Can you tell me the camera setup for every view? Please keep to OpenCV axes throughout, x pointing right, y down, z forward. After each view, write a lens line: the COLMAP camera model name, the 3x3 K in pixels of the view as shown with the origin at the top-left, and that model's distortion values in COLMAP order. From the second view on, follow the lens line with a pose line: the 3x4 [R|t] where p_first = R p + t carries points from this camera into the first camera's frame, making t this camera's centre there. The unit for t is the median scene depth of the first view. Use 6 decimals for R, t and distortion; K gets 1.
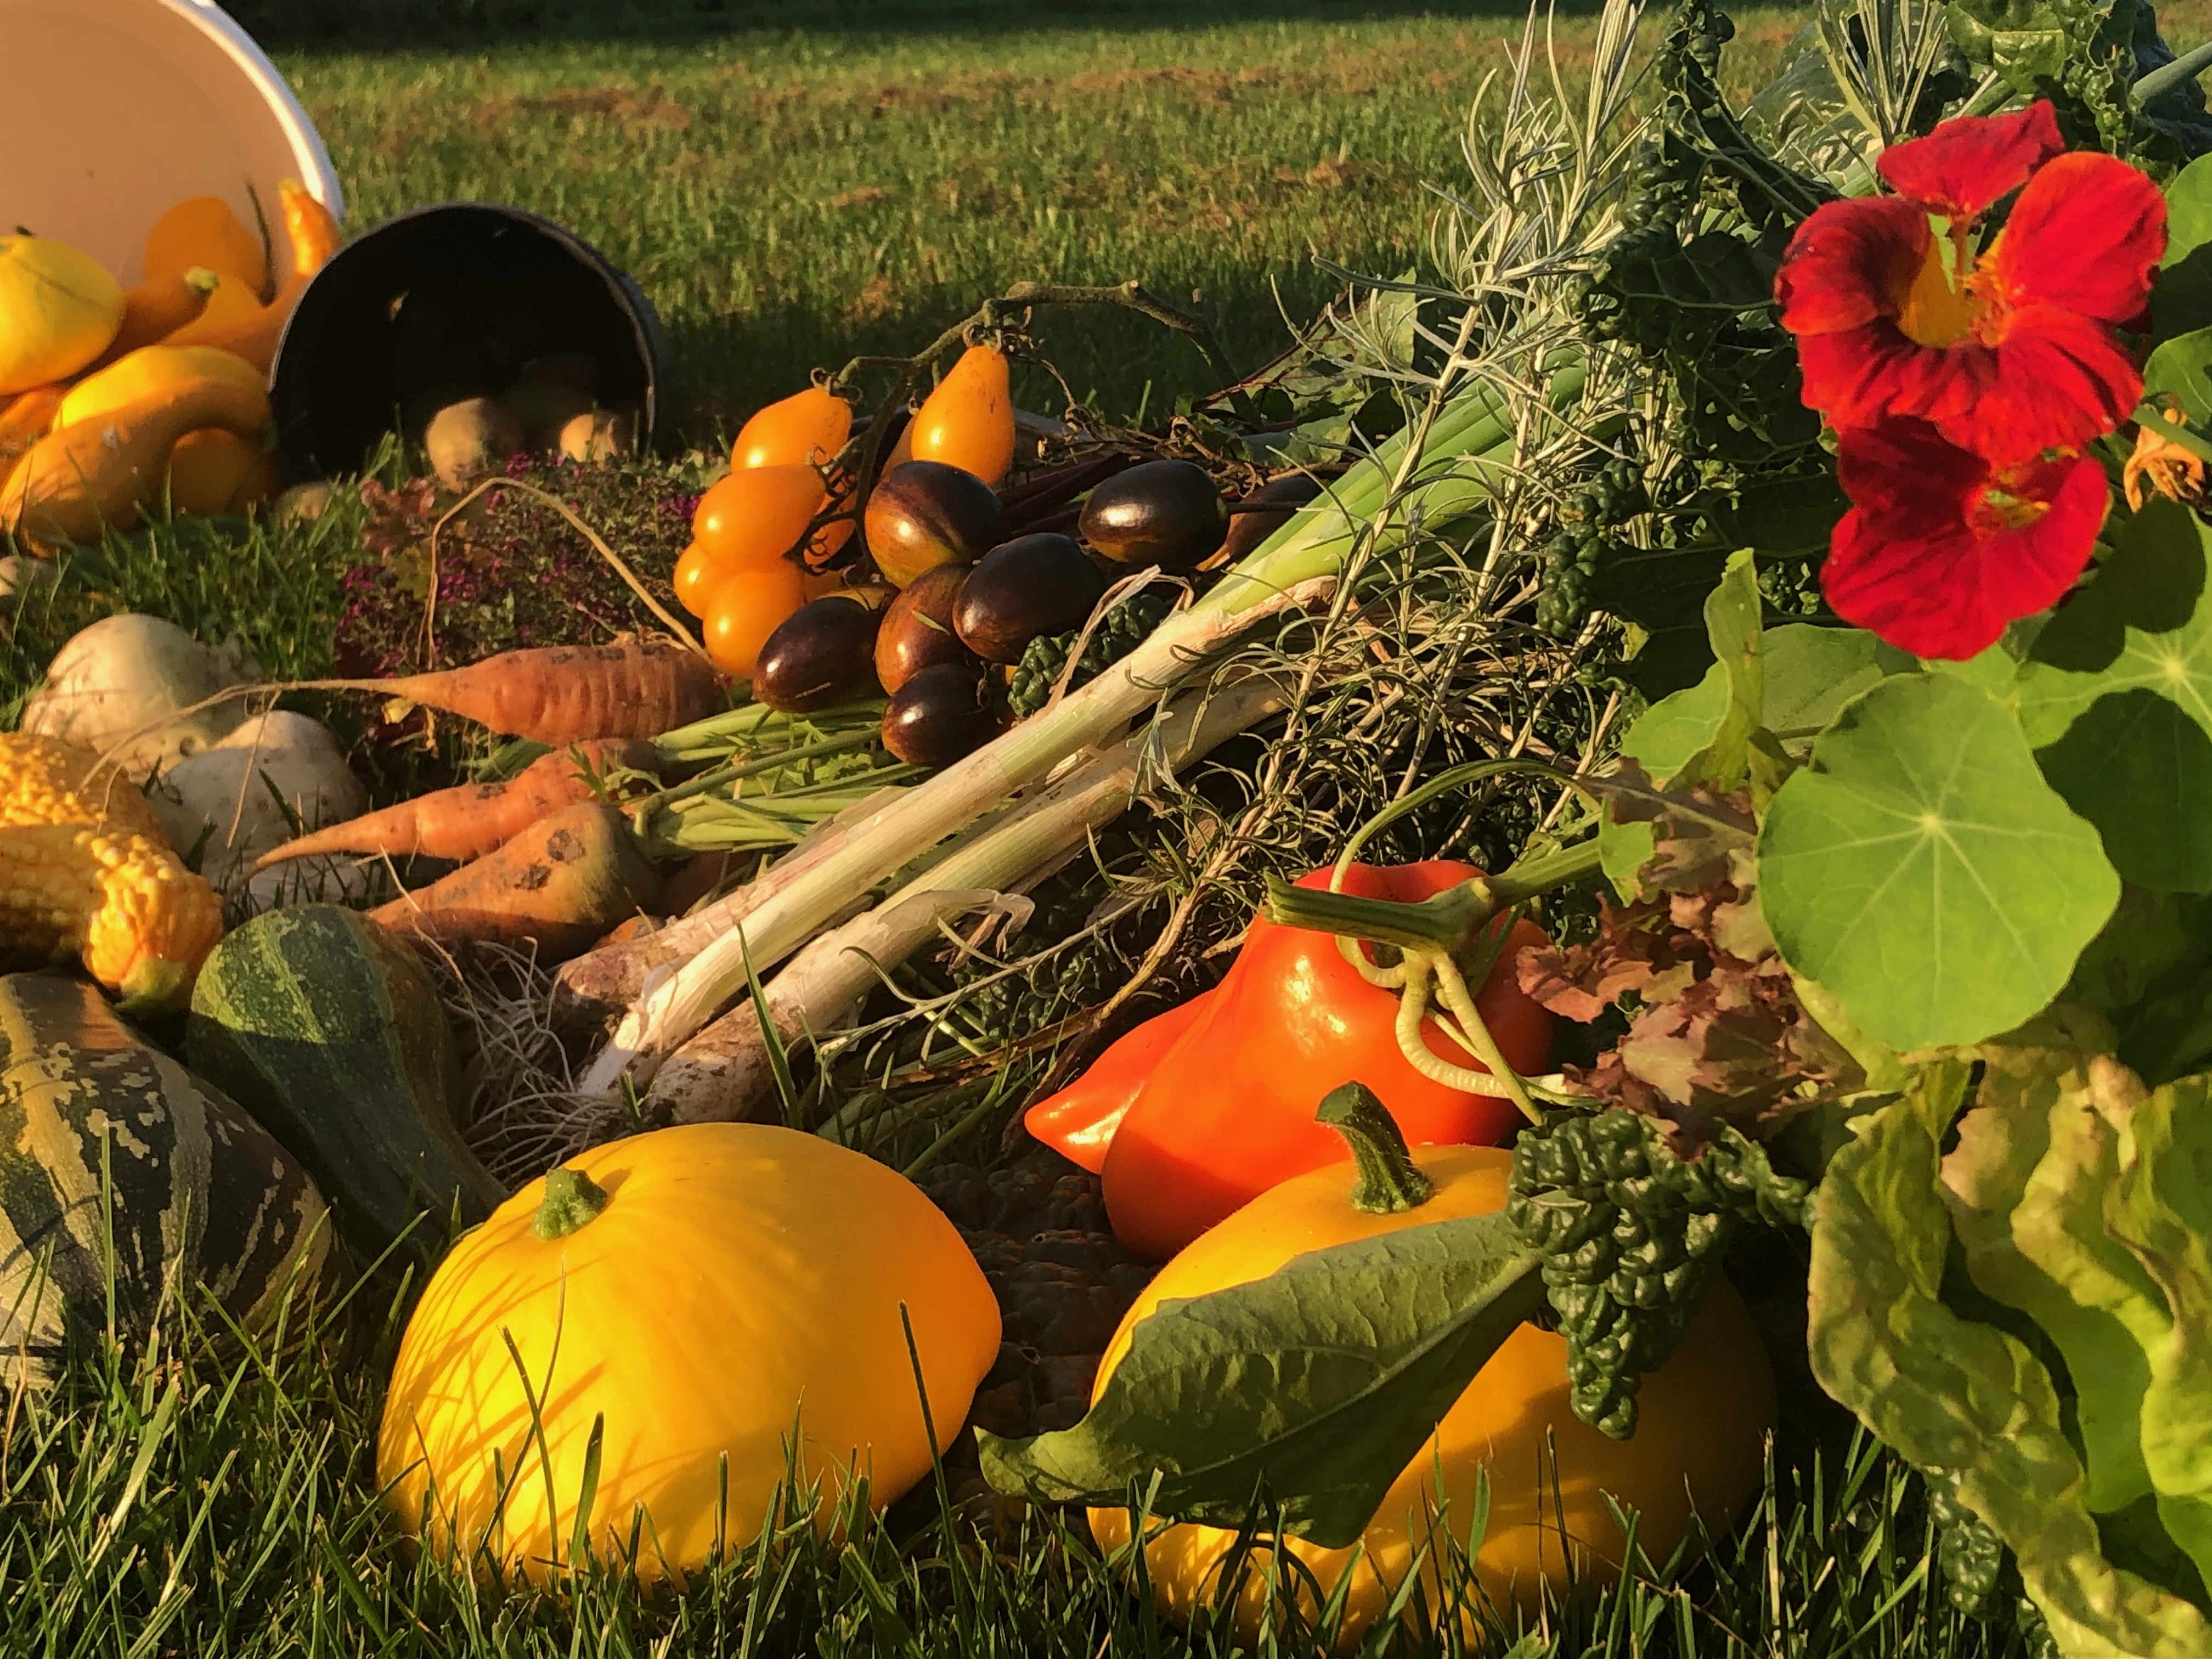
lens RADIAL K [[3221.2, 0, 1106.0], [0, 3221.2, 829.5], [0, 0, 1]] dist [0.003848, 0.135745]
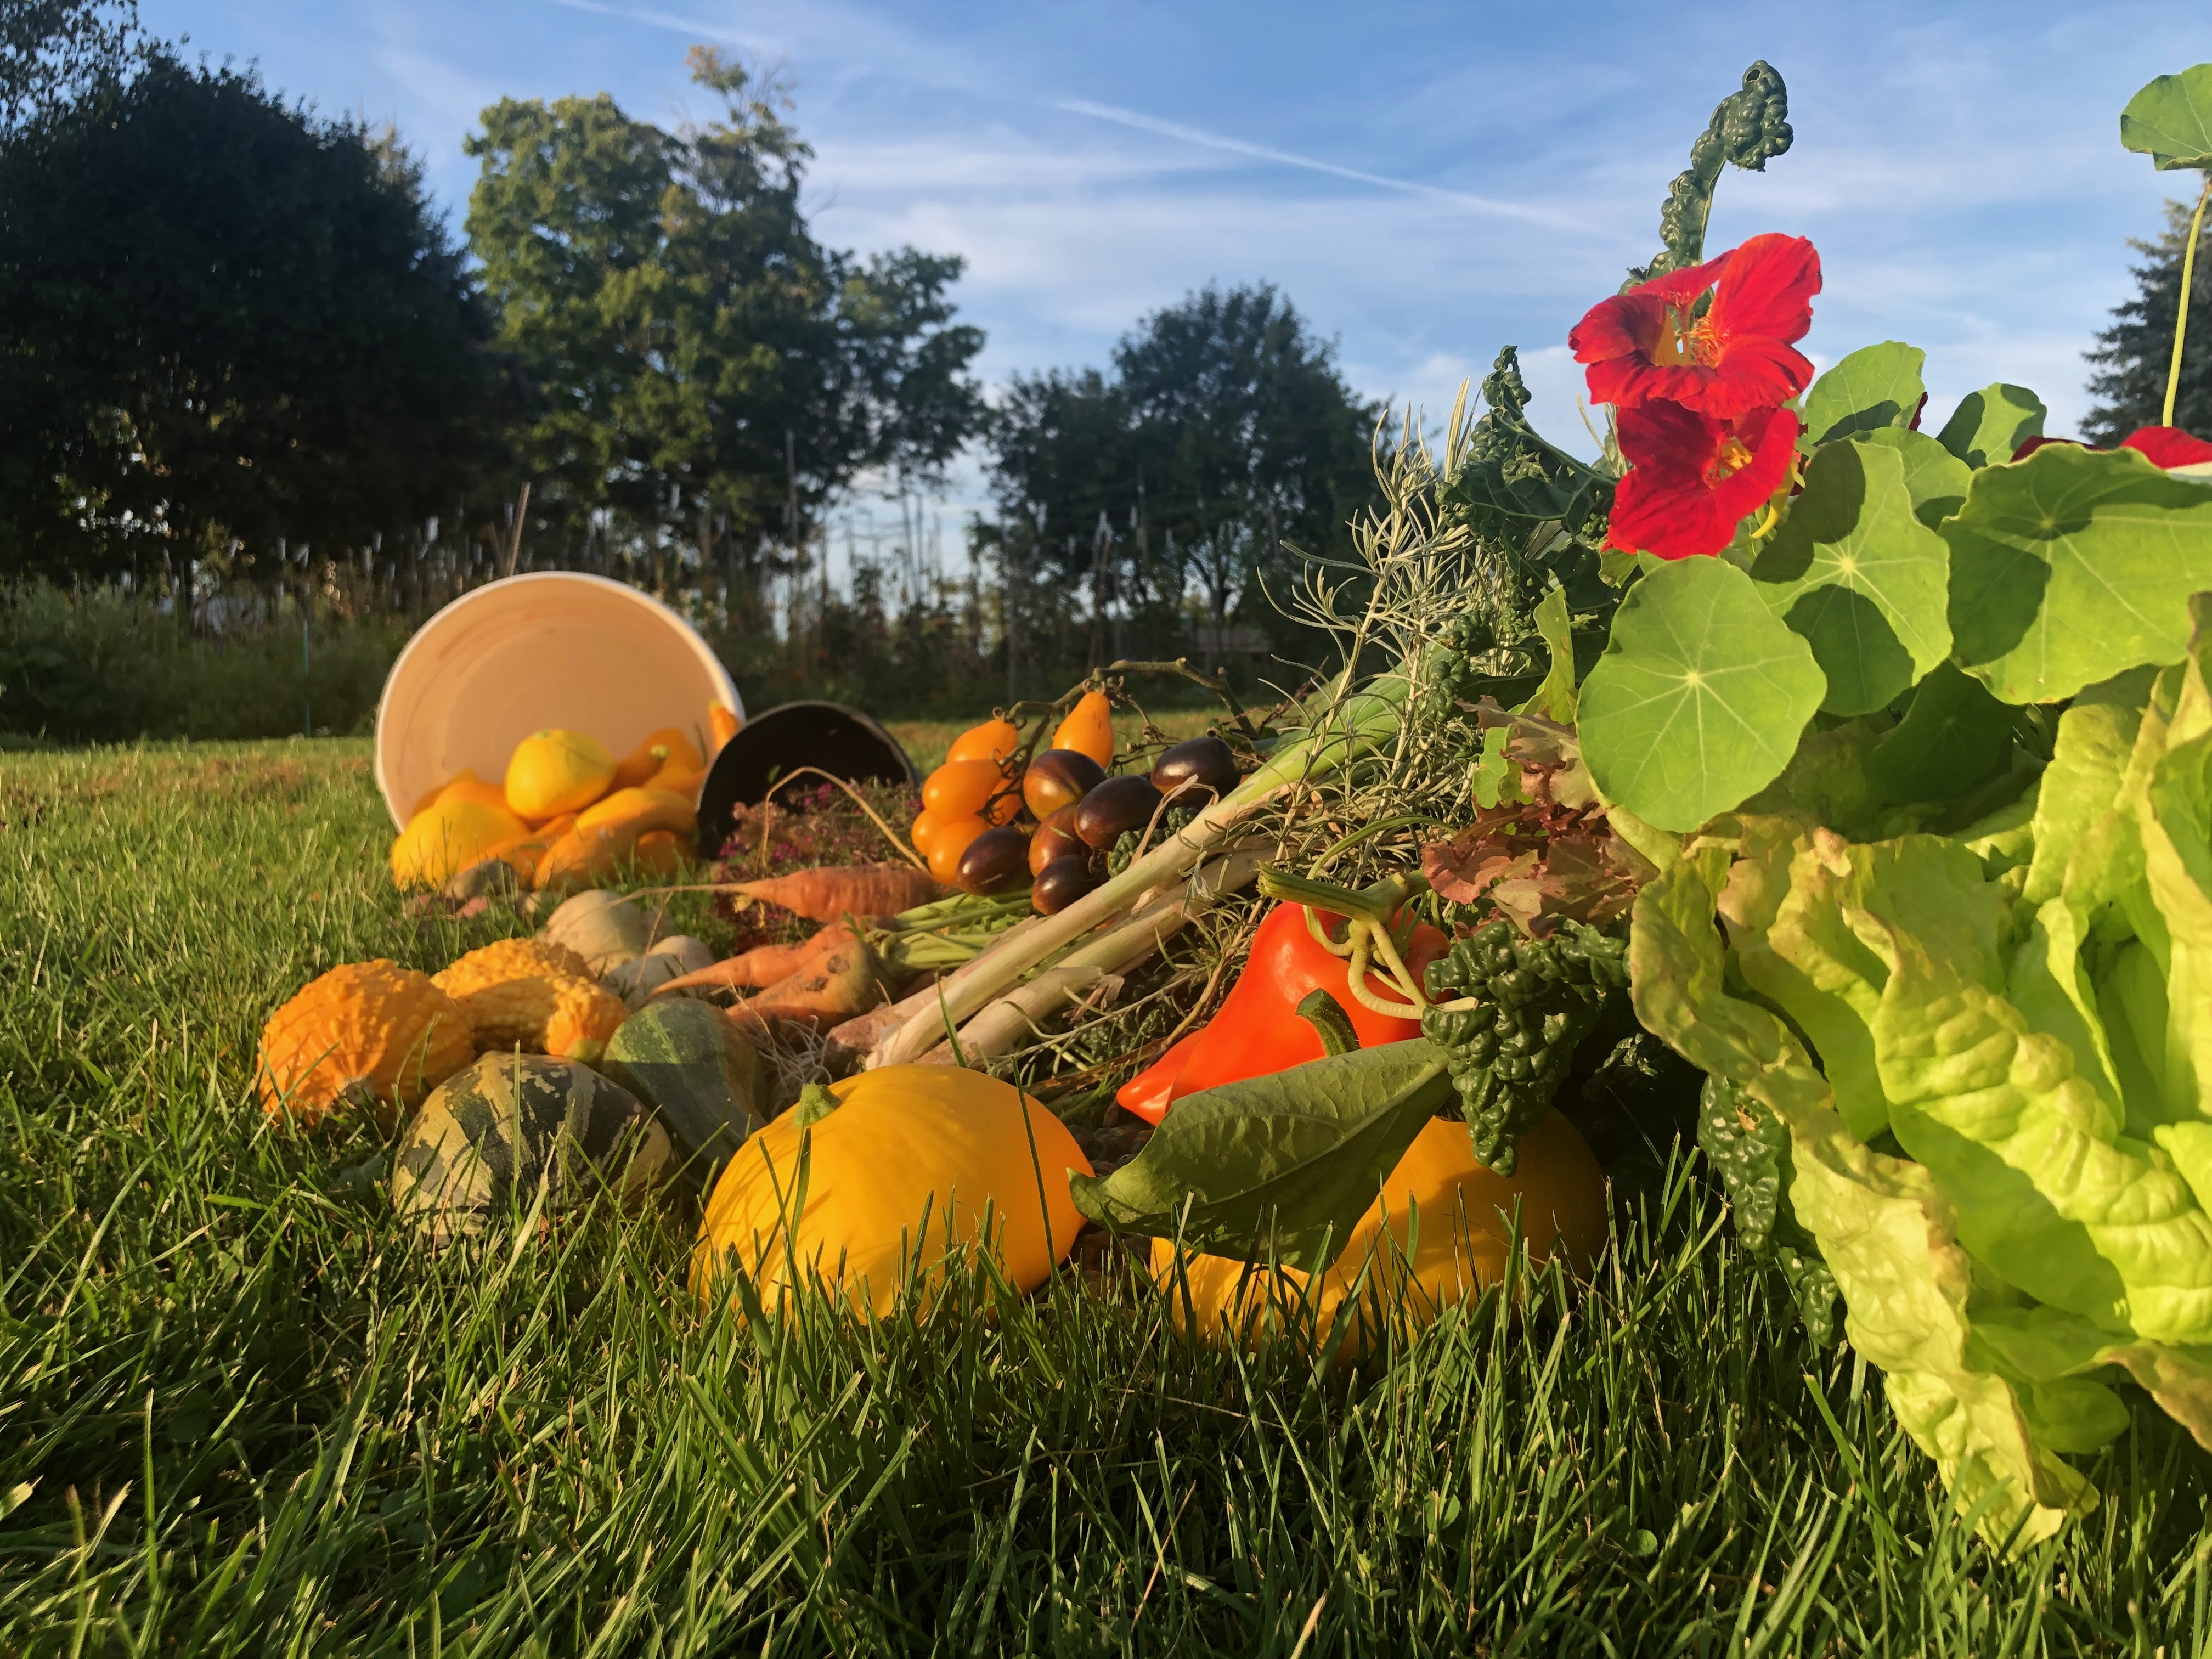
lens RADIAL K [[1816.0, 0, 1138.3], [0, 1816.0, 829.4], [0, 0, 1]] dist [-0.008941, 0.011078]
pose [[0.999371, -0.021351, -0.028324, 0.014300], [0.015626, 0.981884, -0.188837, 0.143440], [0.031842, 0.188276, 0.981600, 0.117663]]
